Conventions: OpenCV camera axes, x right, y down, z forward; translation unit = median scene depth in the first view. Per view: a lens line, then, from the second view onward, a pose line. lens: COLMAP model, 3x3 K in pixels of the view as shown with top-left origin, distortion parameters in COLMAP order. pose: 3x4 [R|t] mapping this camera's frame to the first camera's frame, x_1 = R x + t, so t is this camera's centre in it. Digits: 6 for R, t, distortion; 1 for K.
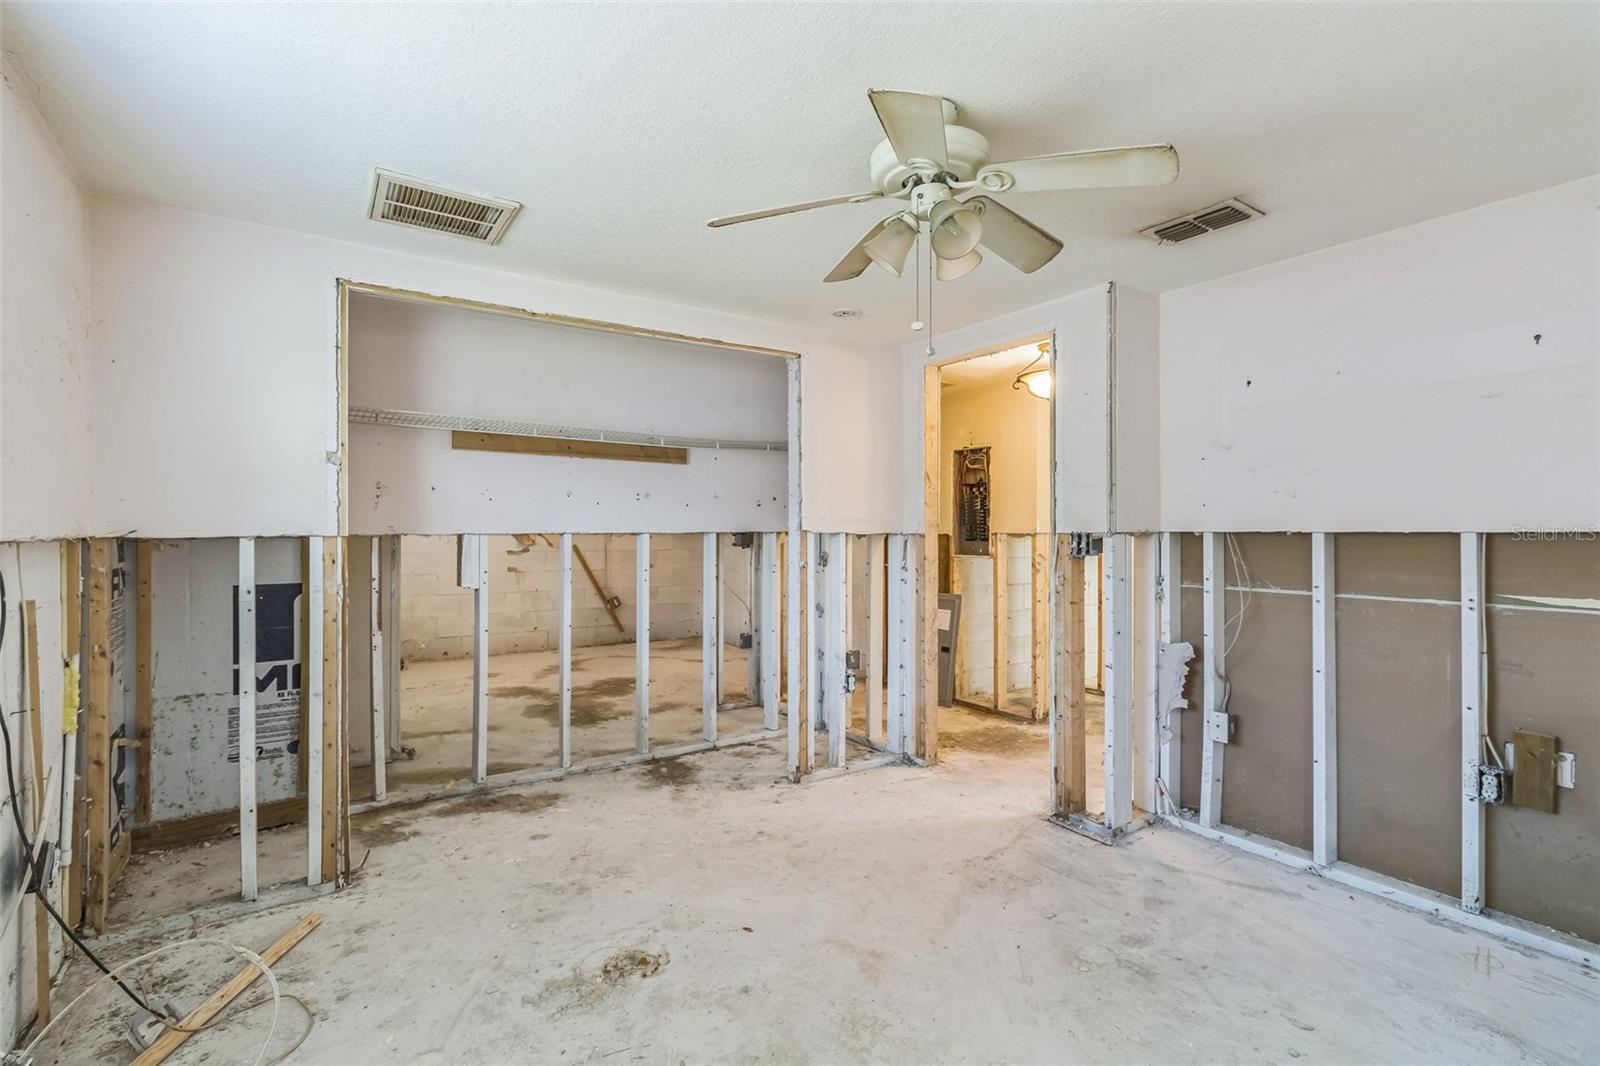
lens RADIAL K [[754.7, 0, 821.1], [0, 754.7, 529.8], [0, 0, 1]] dist [0.002097, -0.000172]
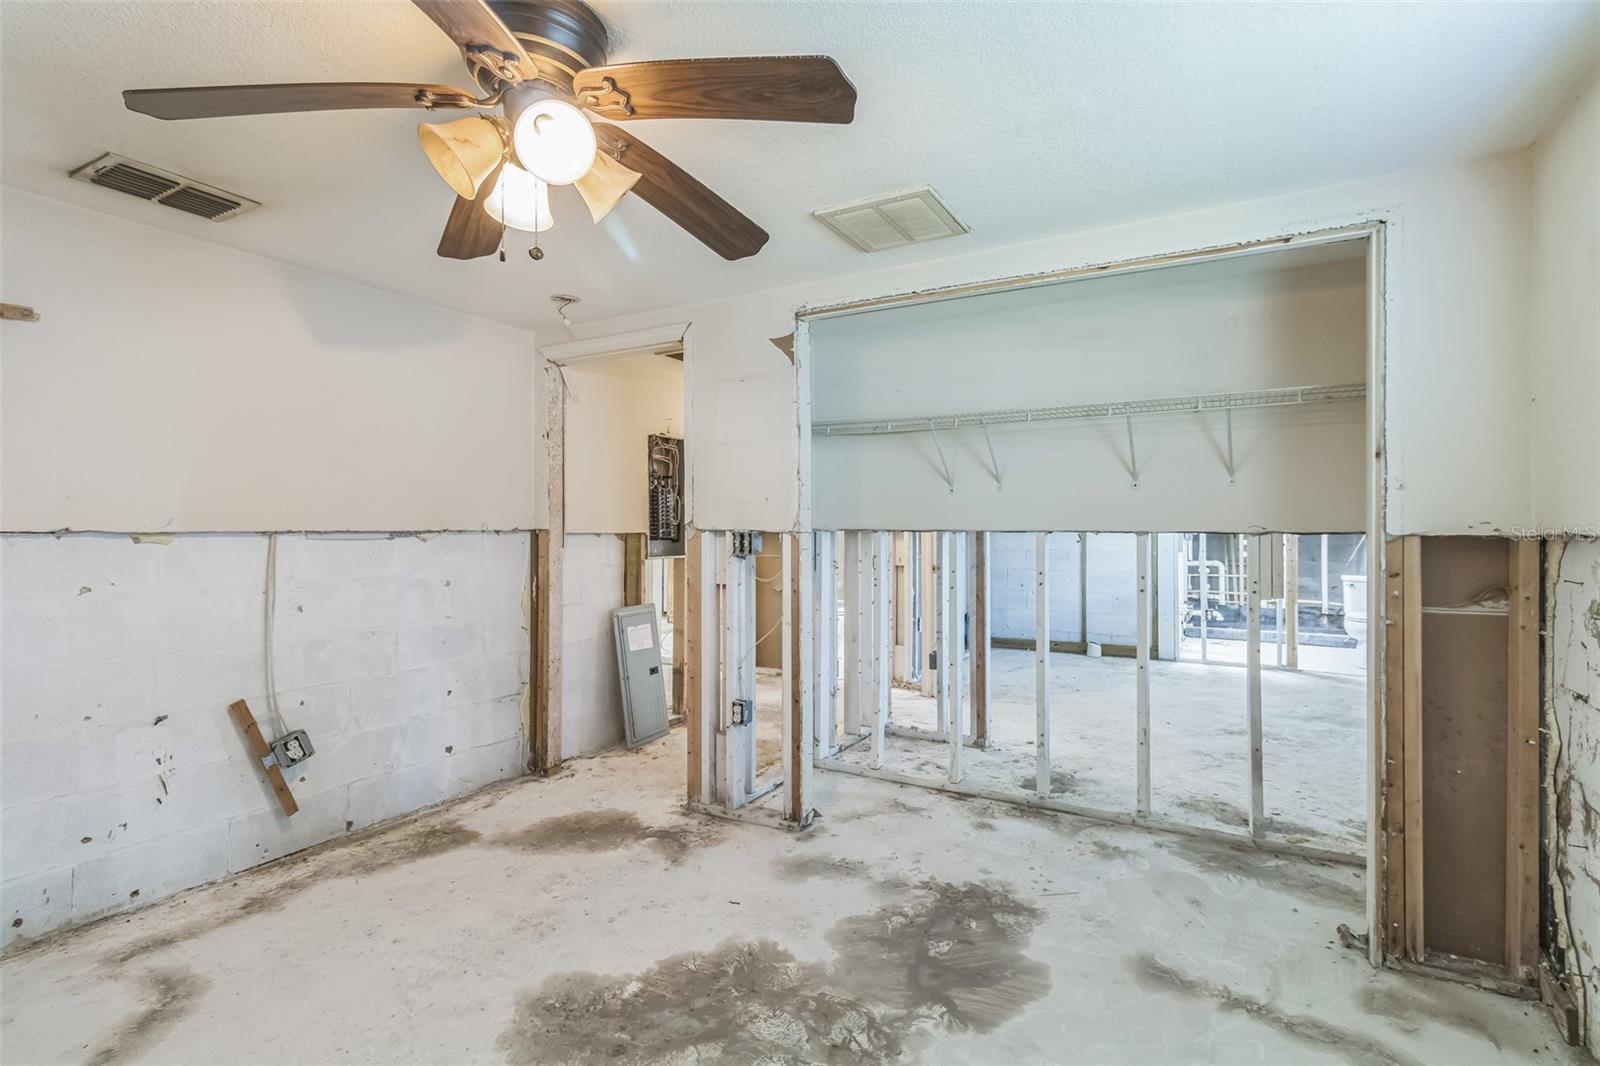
lens RADIAL K [[755.6, 0, 800.0], [0, 755.6, 533.0], [0, 0, 1]] dist [0.001748, 0.000176]
pose [[-0.433049, -0.003506, 0.901364, -0.920973], [-0.002974, 0.999993, 0.002461, 0.005038], [-0.901366, -0.001615, -0.433056, 1.698147]]
